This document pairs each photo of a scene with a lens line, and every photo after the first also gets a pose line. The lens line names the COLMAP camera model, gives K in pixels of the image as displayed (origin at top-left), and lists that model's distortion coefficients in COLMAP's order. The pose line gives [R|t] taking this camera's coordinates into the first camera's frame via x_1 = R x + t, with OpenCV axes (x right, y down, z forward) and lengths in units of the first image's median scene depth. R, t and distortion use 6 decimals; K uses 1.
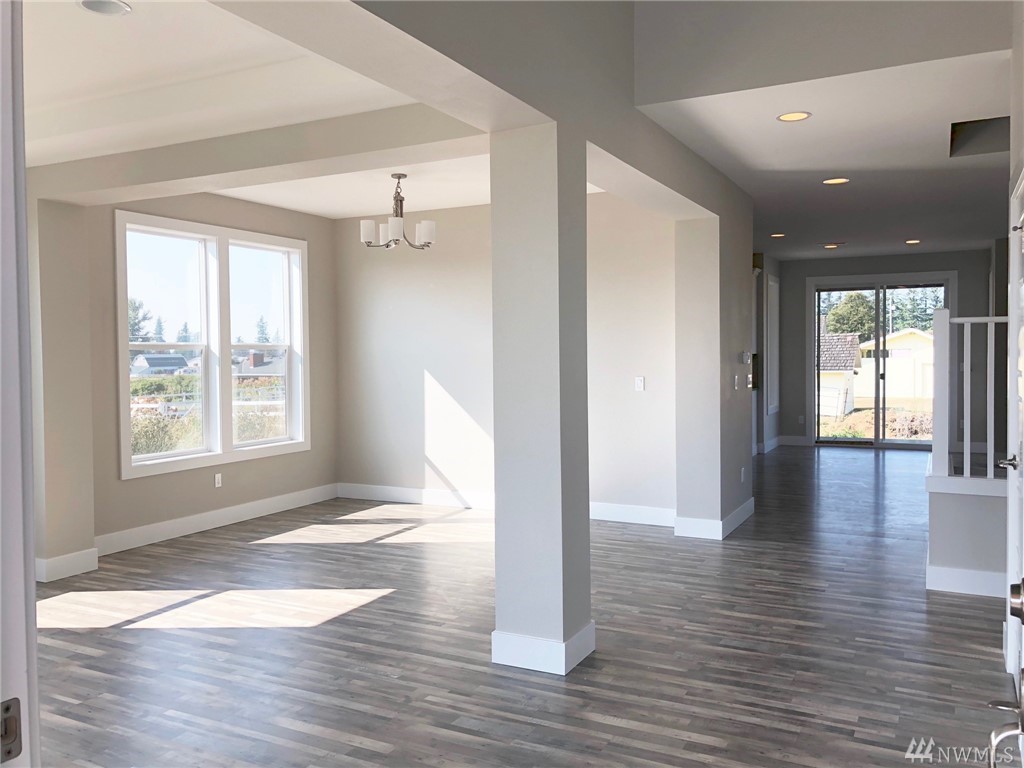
lens RADIAL K [[837.9, 0, 513.2], [0, 837.9, 383.5], [0, 0, 1]] dist [0.038986, -0.051441]
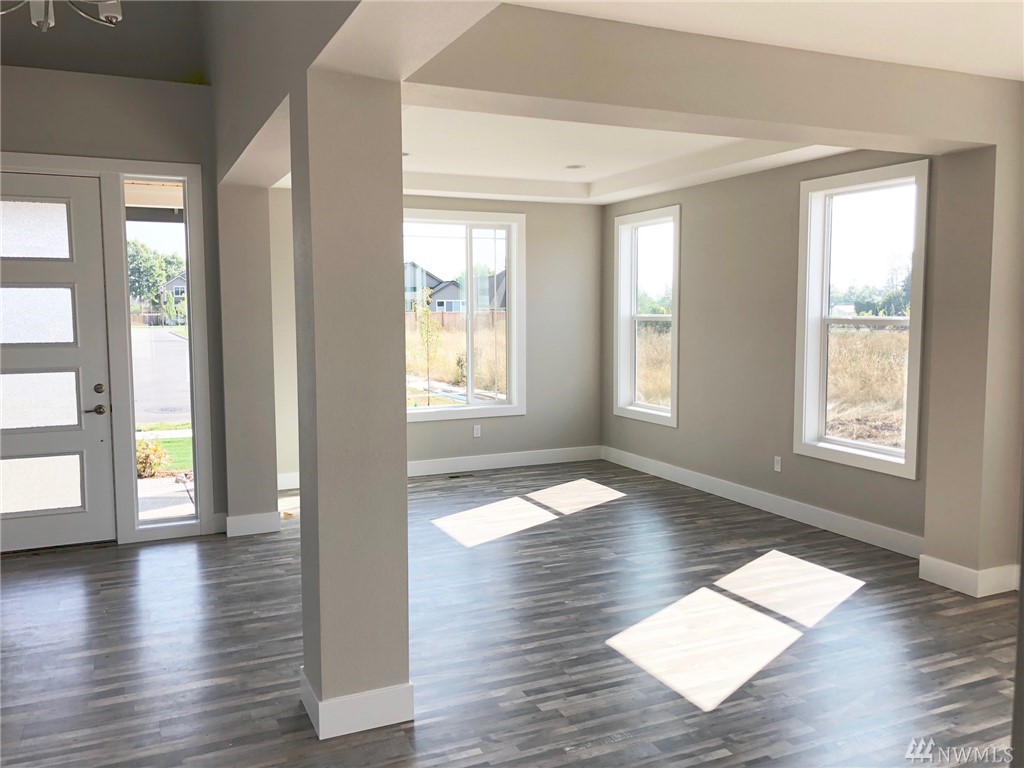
lens RADIAL K [[837.9, 0, 513.7], [0, 837.9, 381.5], [0, 0, 1]] dist [0.038986, -0.051441]
pose [[-0.630509, 0.080235, -0.772024, 0.499613], [-0.015421, 0.993152, 0.115810, -0.094497], [0.776029, 0.084925, -0.624954, 1.436288]]
